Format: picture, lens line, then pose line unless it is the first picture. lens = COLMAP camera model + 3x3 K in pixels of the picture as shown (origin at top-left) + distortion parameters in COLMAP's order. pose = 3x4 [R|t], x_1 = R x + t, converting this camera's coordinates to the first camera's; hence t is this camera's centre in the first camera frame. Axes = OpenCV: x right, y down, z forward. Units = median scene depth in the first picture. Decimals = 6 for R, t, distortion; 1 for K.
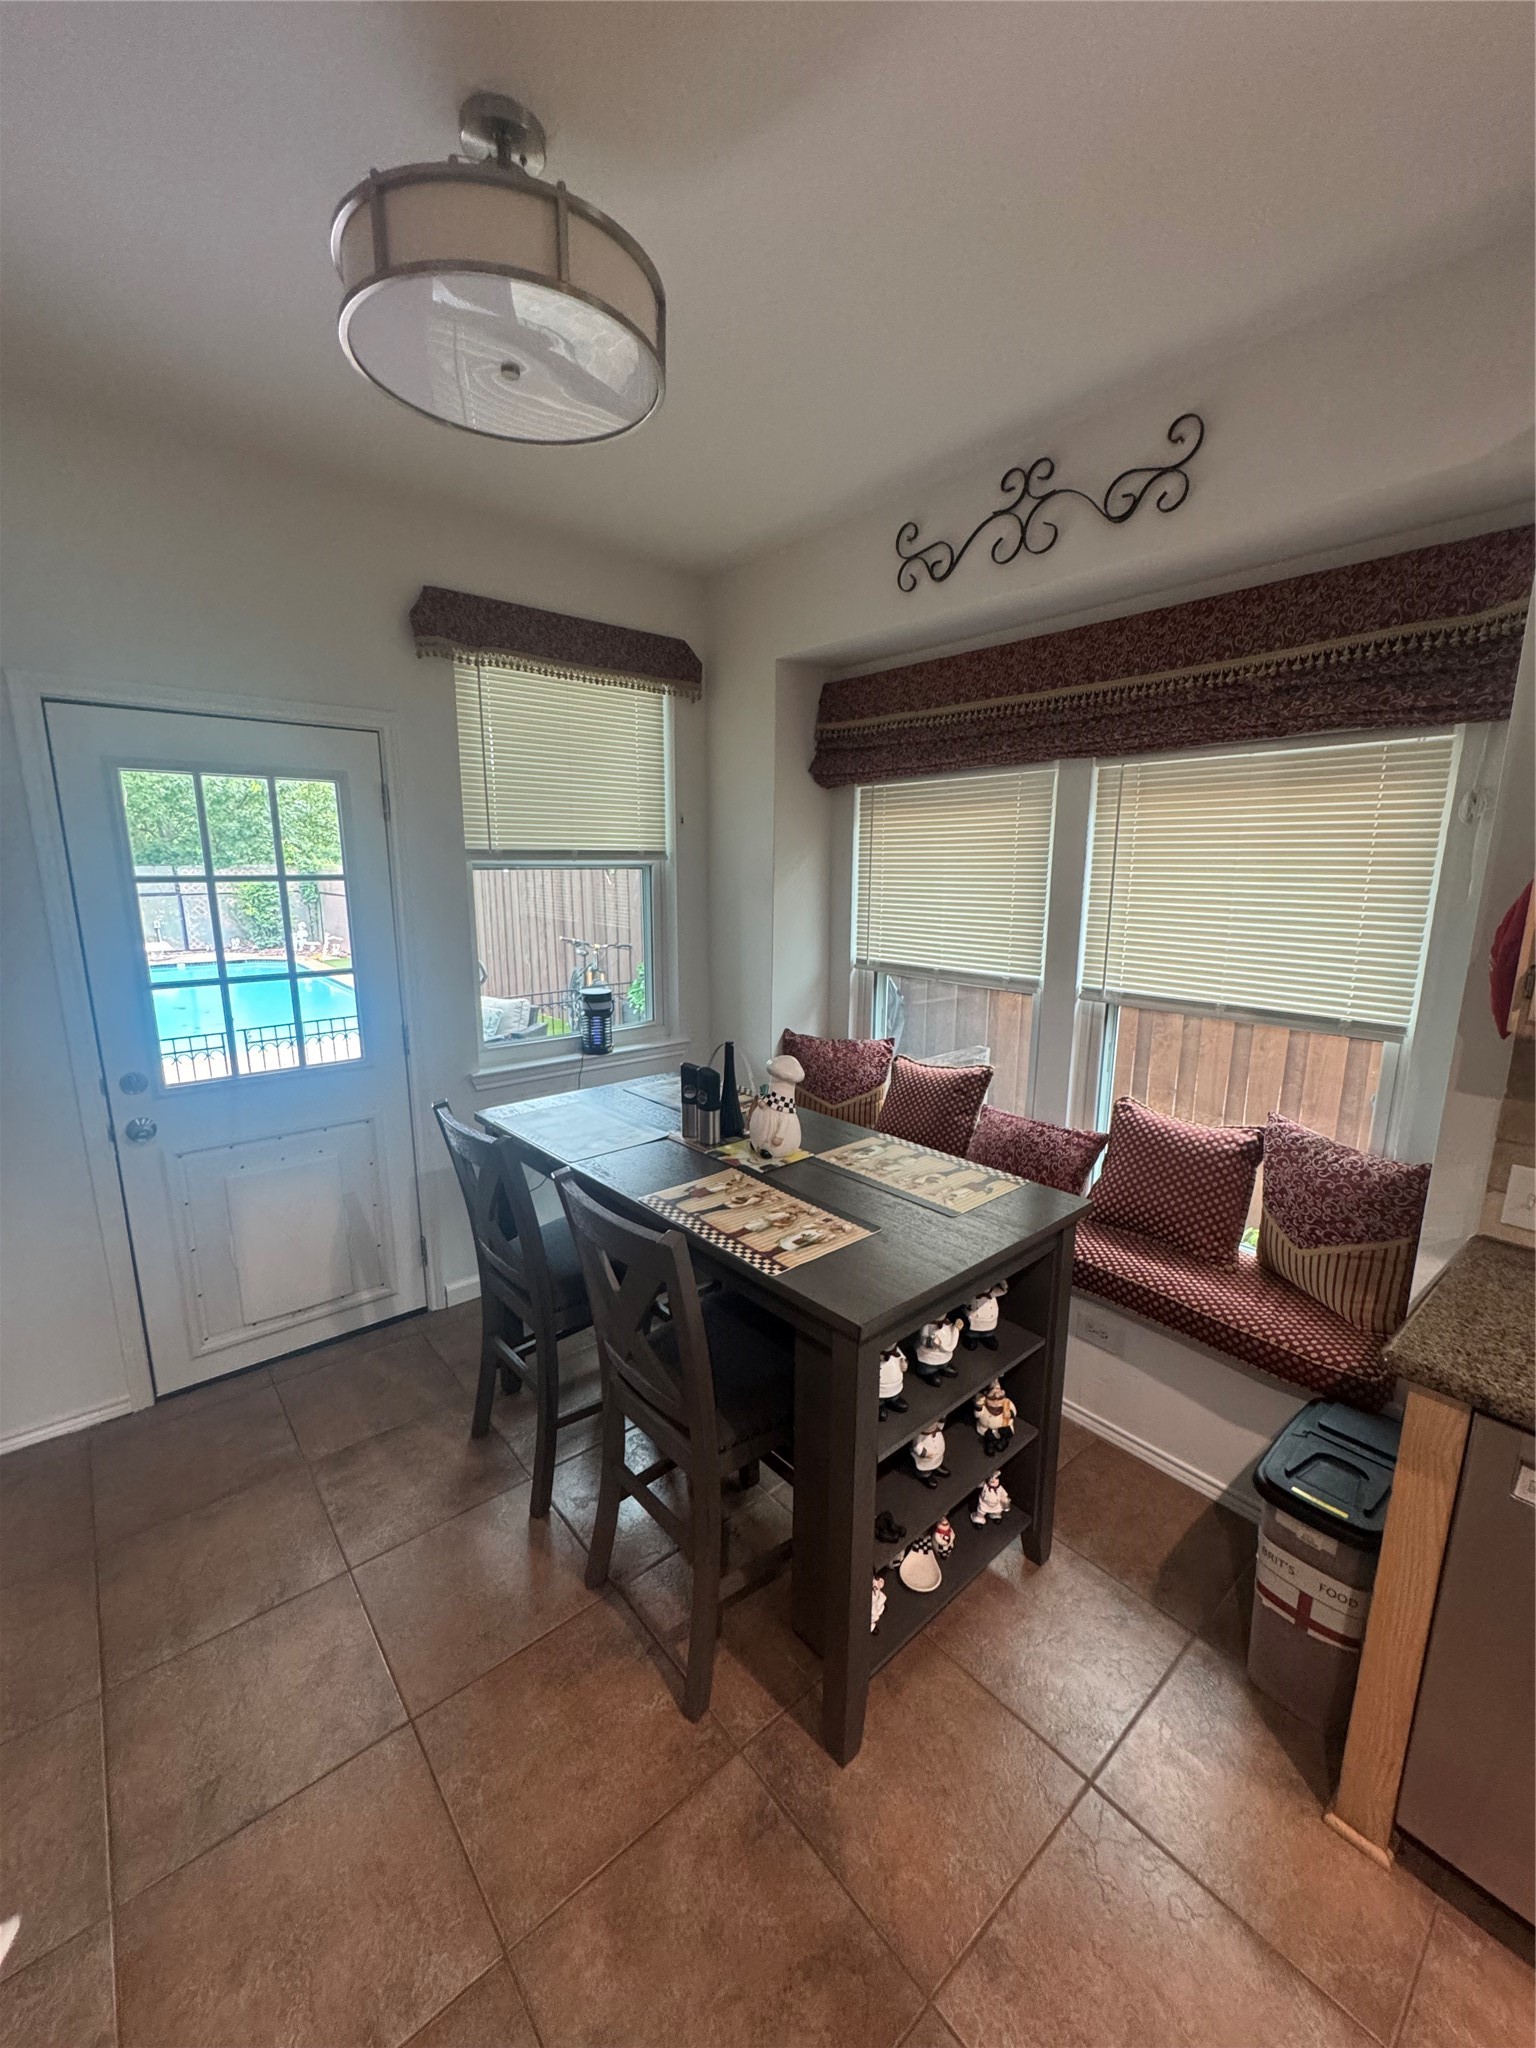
lens RADIAL K [[817.9, 0, 770.0], [0, 817.9, 1021.8], [0, 0, 1]] dist [-0.000298, -0.000050]
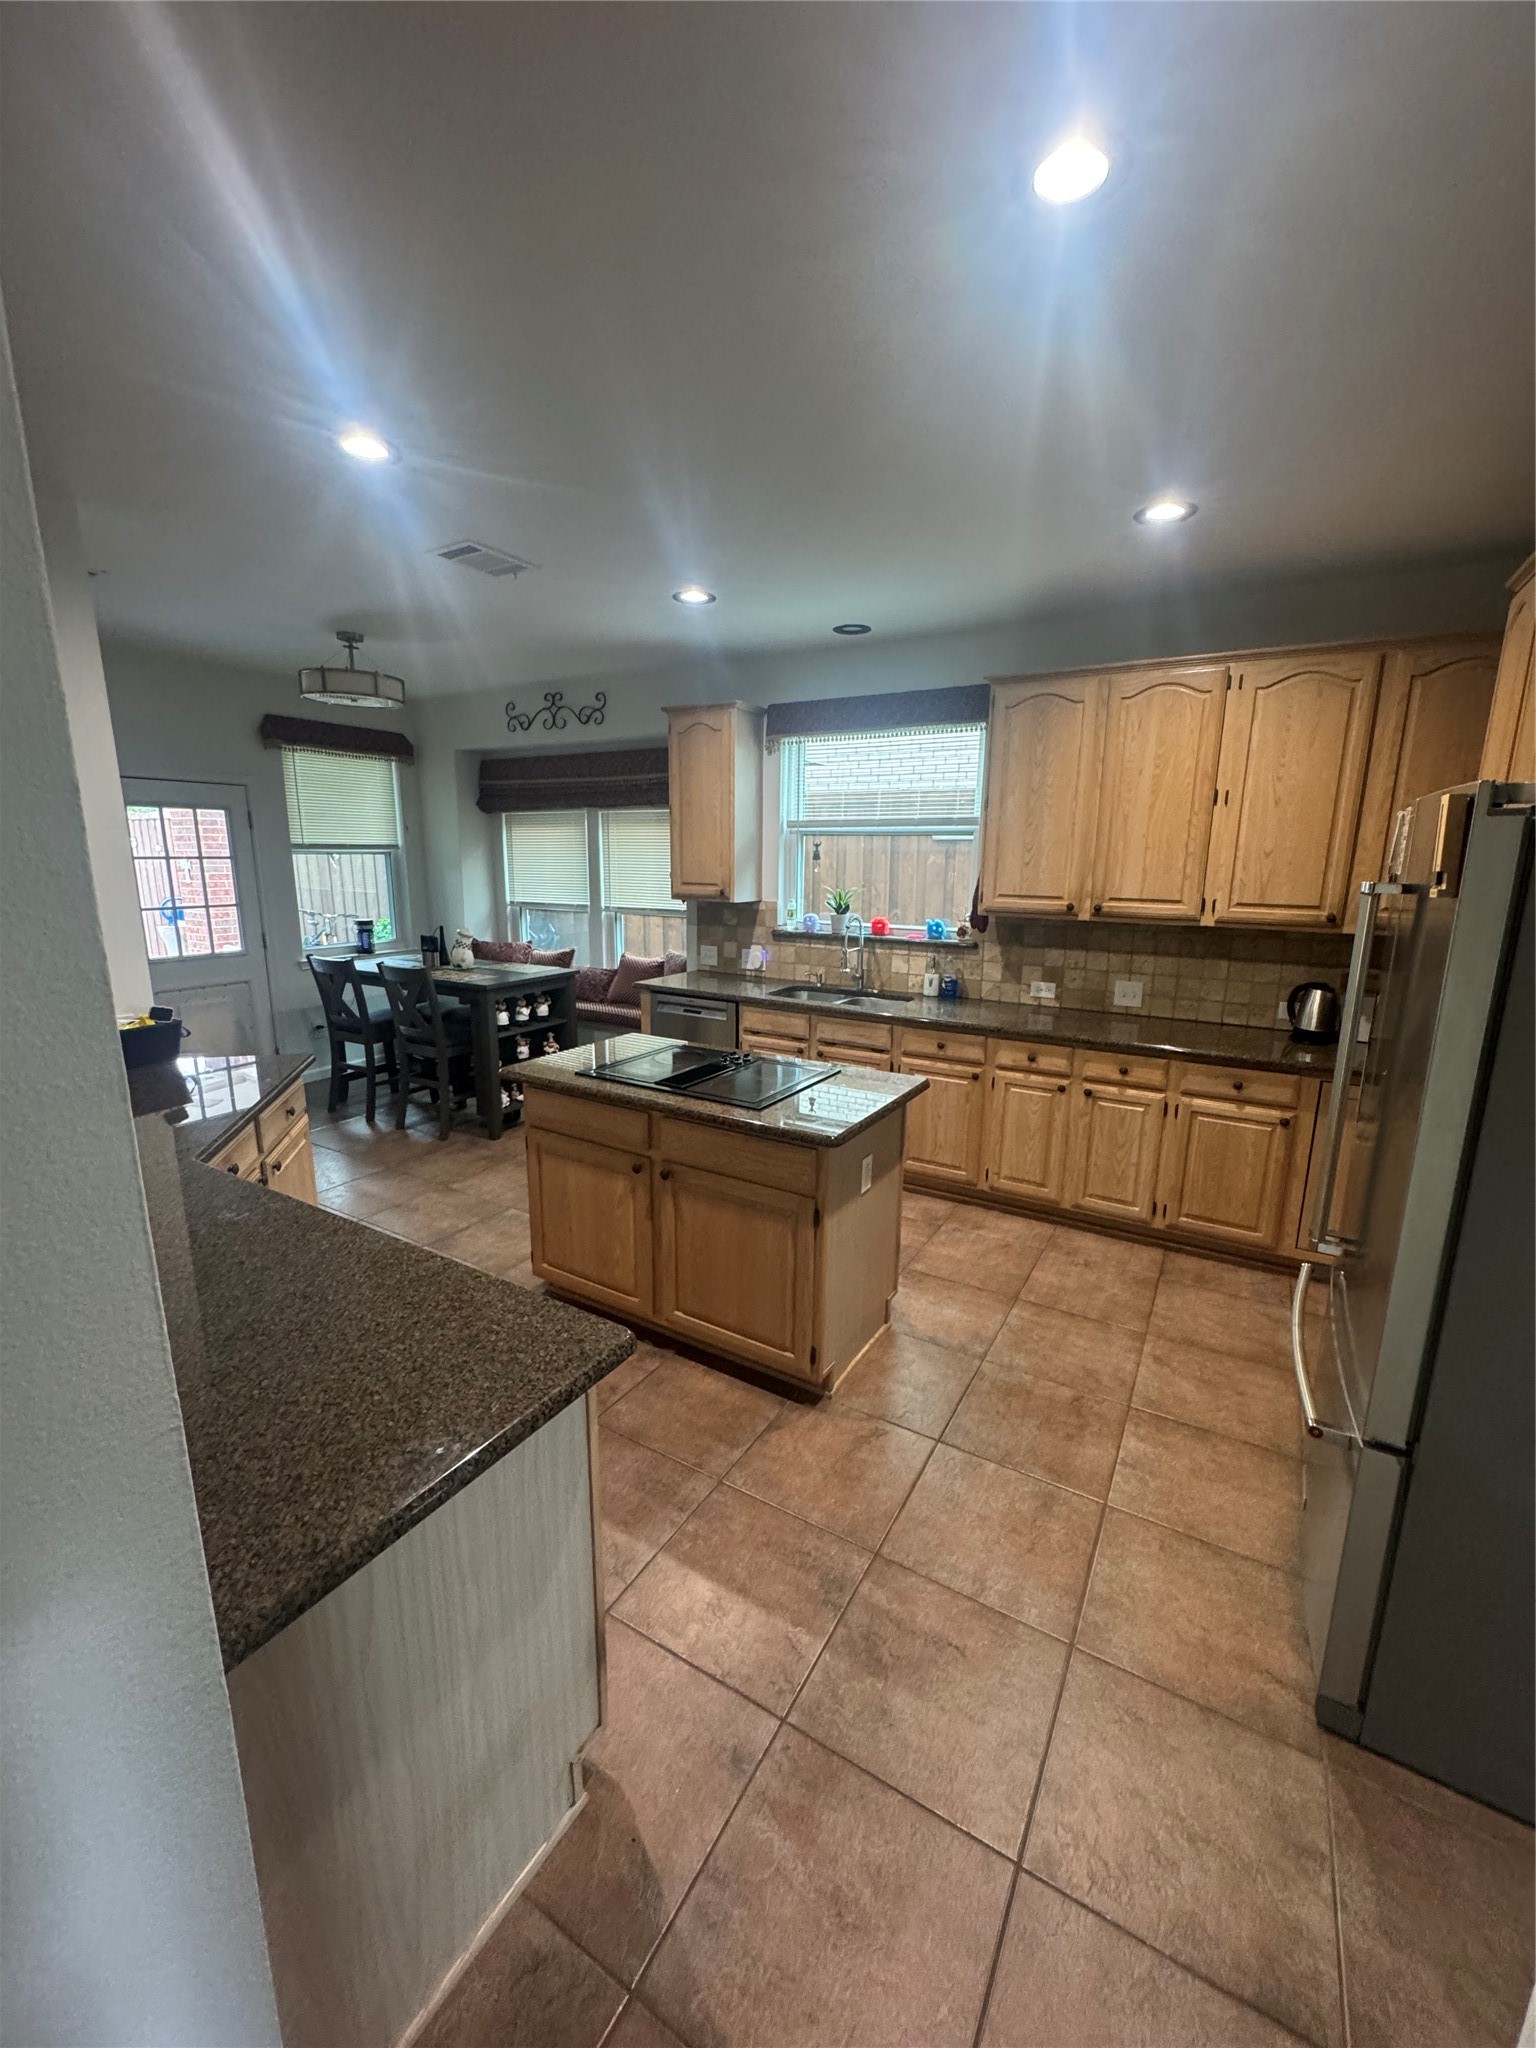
lens RADIAL K [[817.9, 0, 770.0], [0, 817.9, 1021.8], [0, 0, 1]] dist [-0.000298, -0.000050]
pose [[0.944995, -0.062611, 0.321036, 0.064448], [0.058147, 0.998032, 0.023483, 0.263977], [-0.321874, -0.003524, 0.946776, -1.372516]]
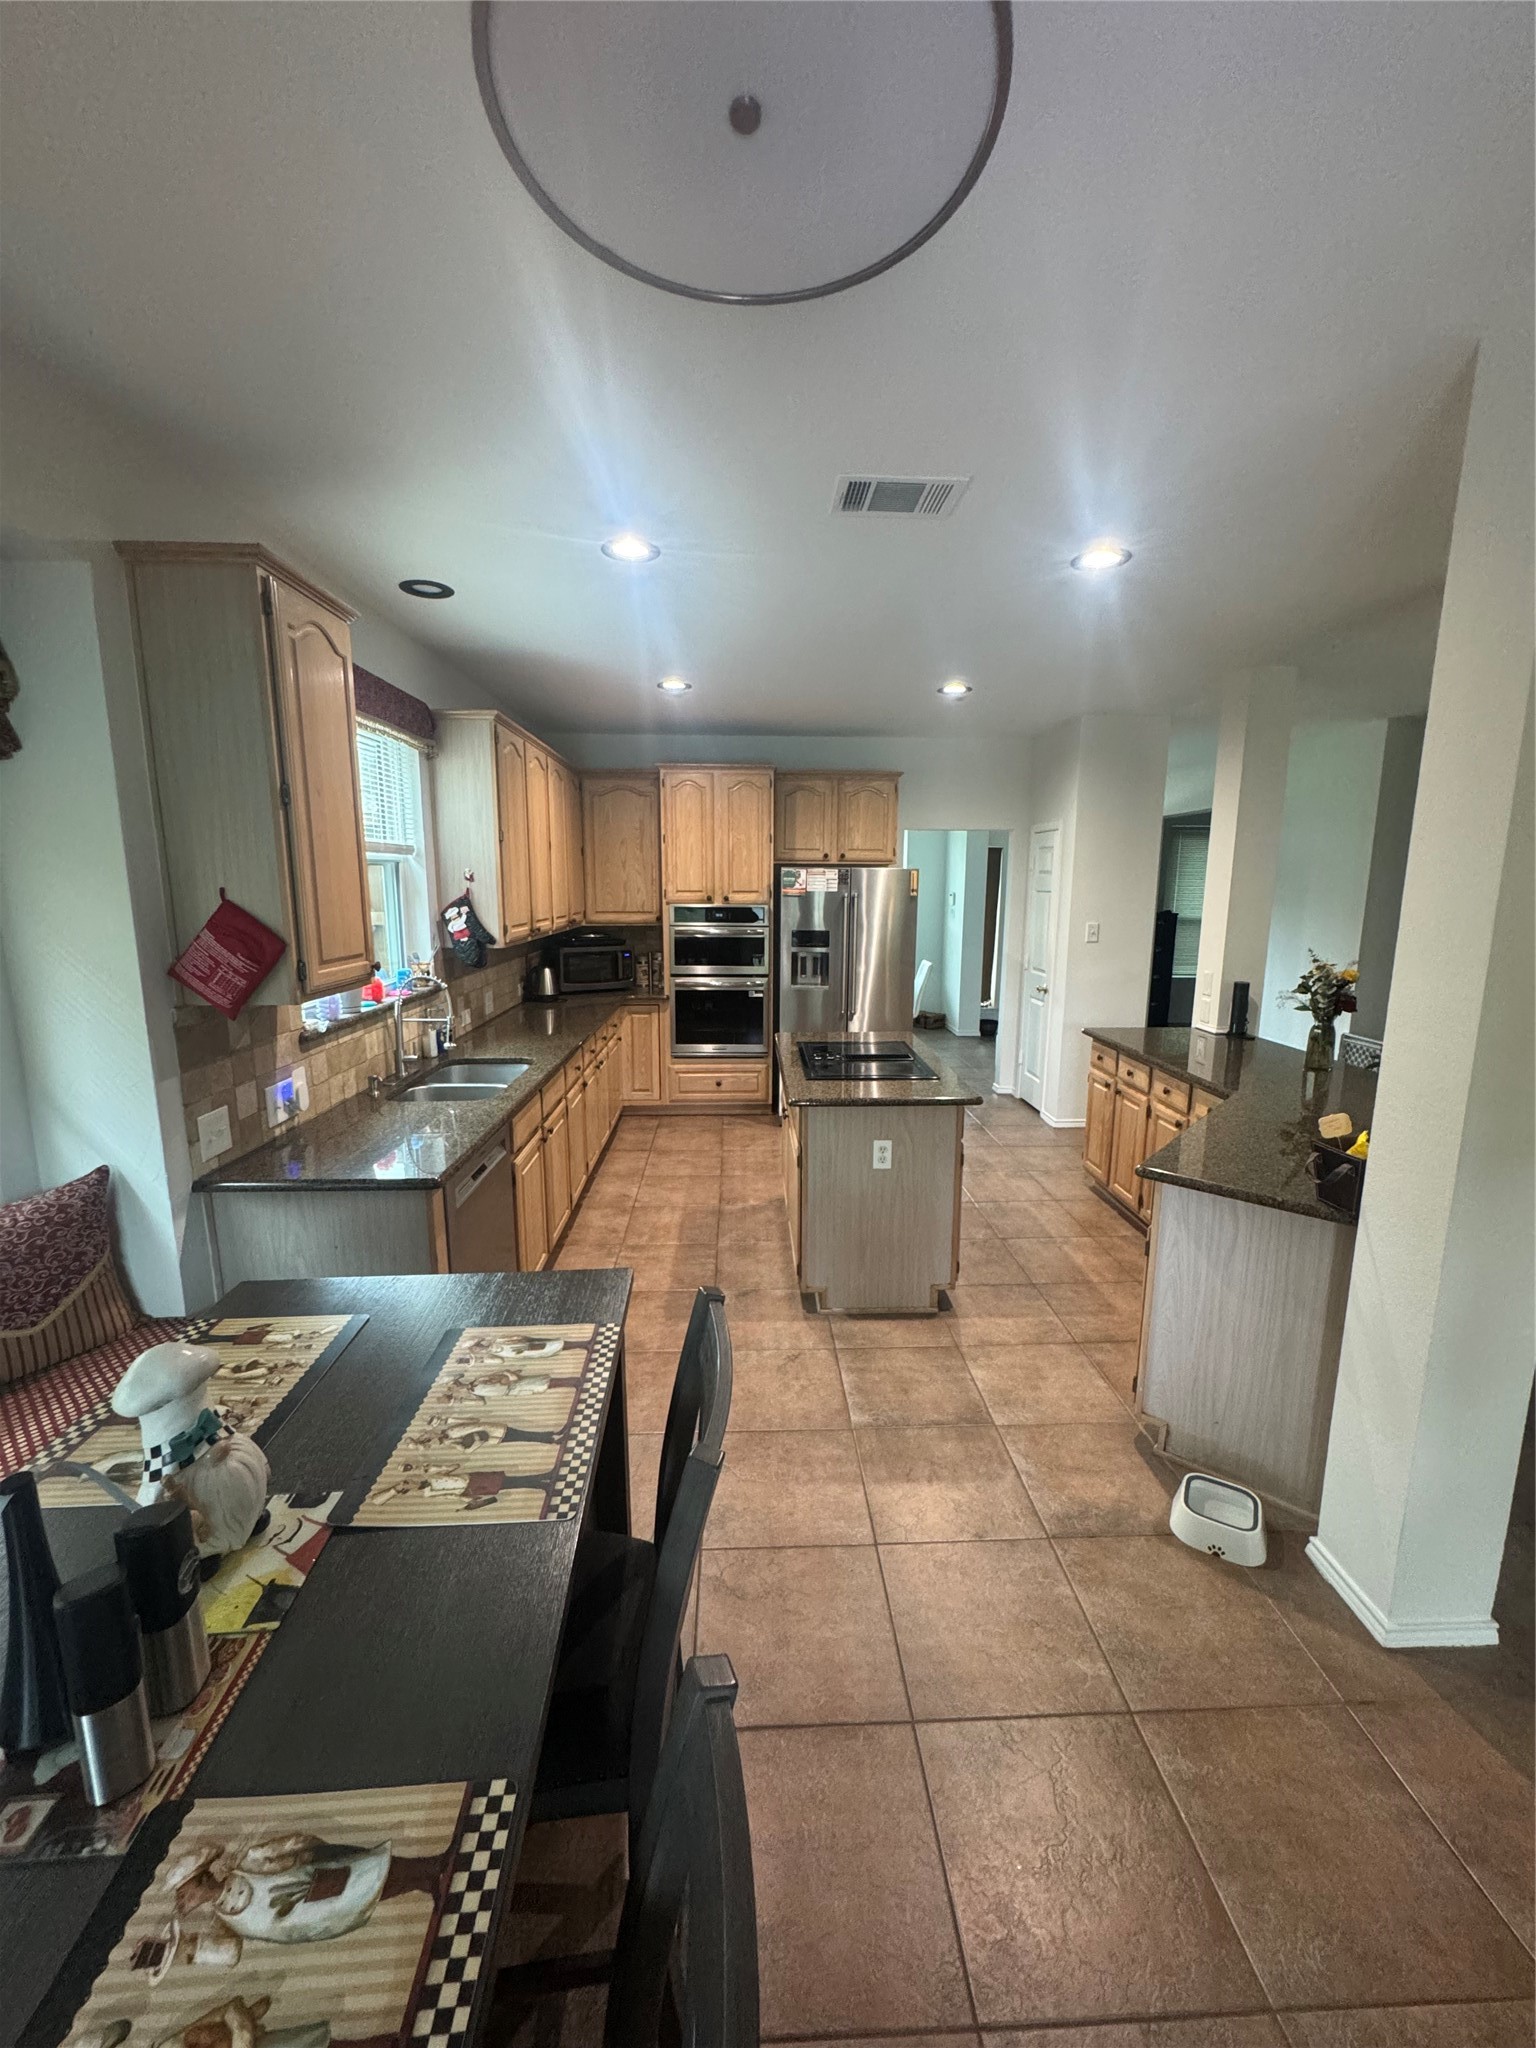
lens RADIAL K [[817.9, 0, 770.0], [0, 817.9, 1021.8], [0, 0, 1]] dist [-0.000298, -0.000050]
pose [[-0.788606, -0.109018, 0.605158, -0.403865], [0.113566, 0.941405, 0.317584, -0.188010], [-0.604321, 0.319174, -0.730017, 0.863795]]
